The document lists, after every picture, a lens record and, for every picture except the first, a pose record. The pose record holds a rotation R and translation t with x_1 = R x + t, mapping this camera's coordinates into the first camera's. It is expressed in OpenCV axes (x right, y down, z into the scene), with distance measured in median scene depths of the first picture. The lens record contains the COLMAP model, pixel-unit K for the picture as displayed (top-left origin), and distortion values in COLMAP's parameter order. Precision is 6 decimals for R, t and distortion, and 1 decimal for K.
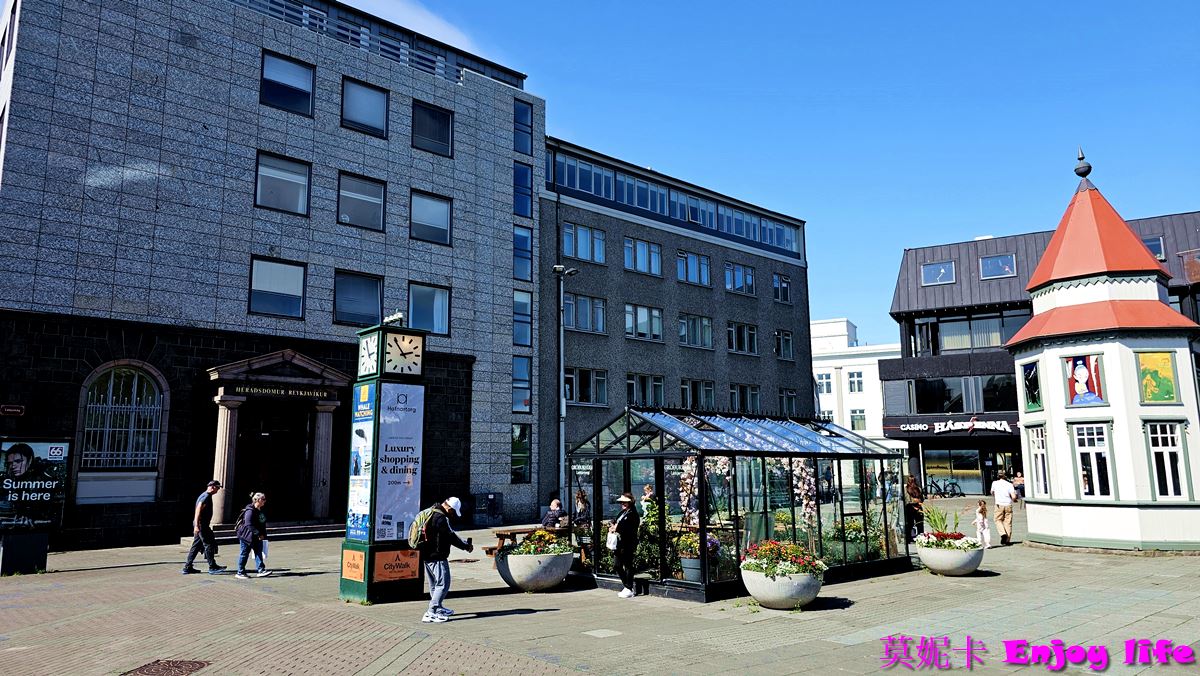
lens RADIAL K [[796.0, 0, 599.8], [0, 796.0, 334.6], [0, 0, 1]] dist [-0.003093, -0.007348]
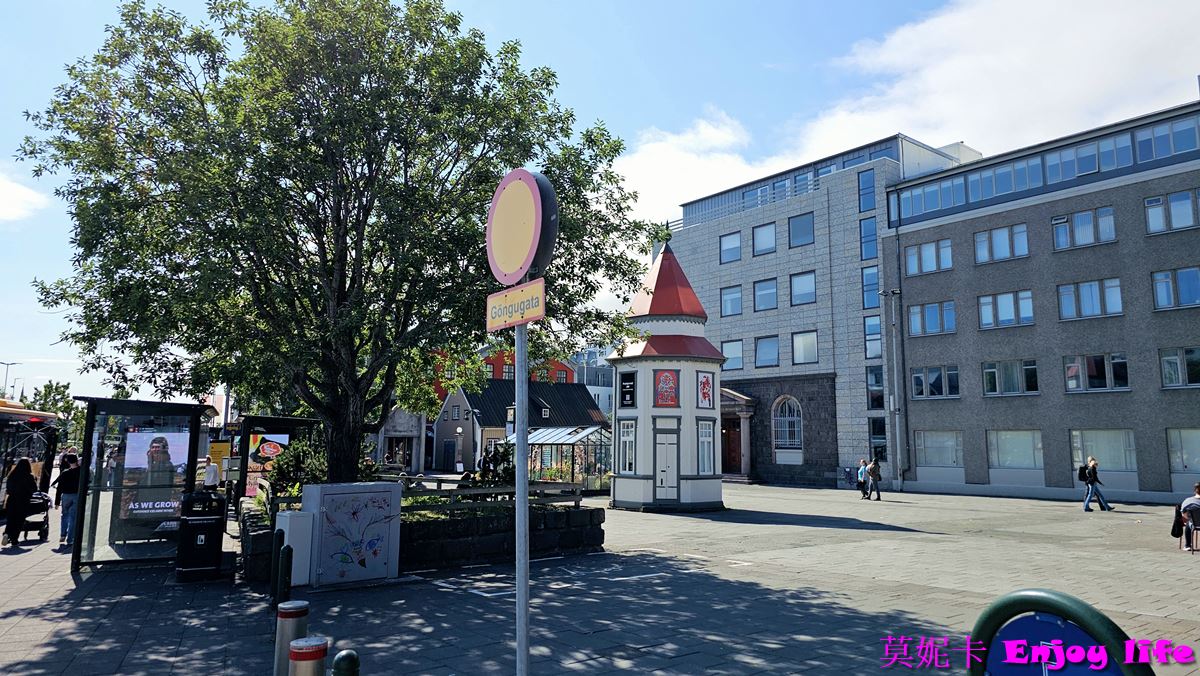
lens RADIAL K [[796.0, 0, 599.8], [0, 796.0, 336.5], [0, 0, 1]] dist [-0.003093, -0.007348]
pose [[-0.042793, -0.131426, -0.990402, 1.232871], [0.155547, 0.978346, -0.136547, 0.088249], [0.986901, -0.159897, -0.021423, 0.582701]]
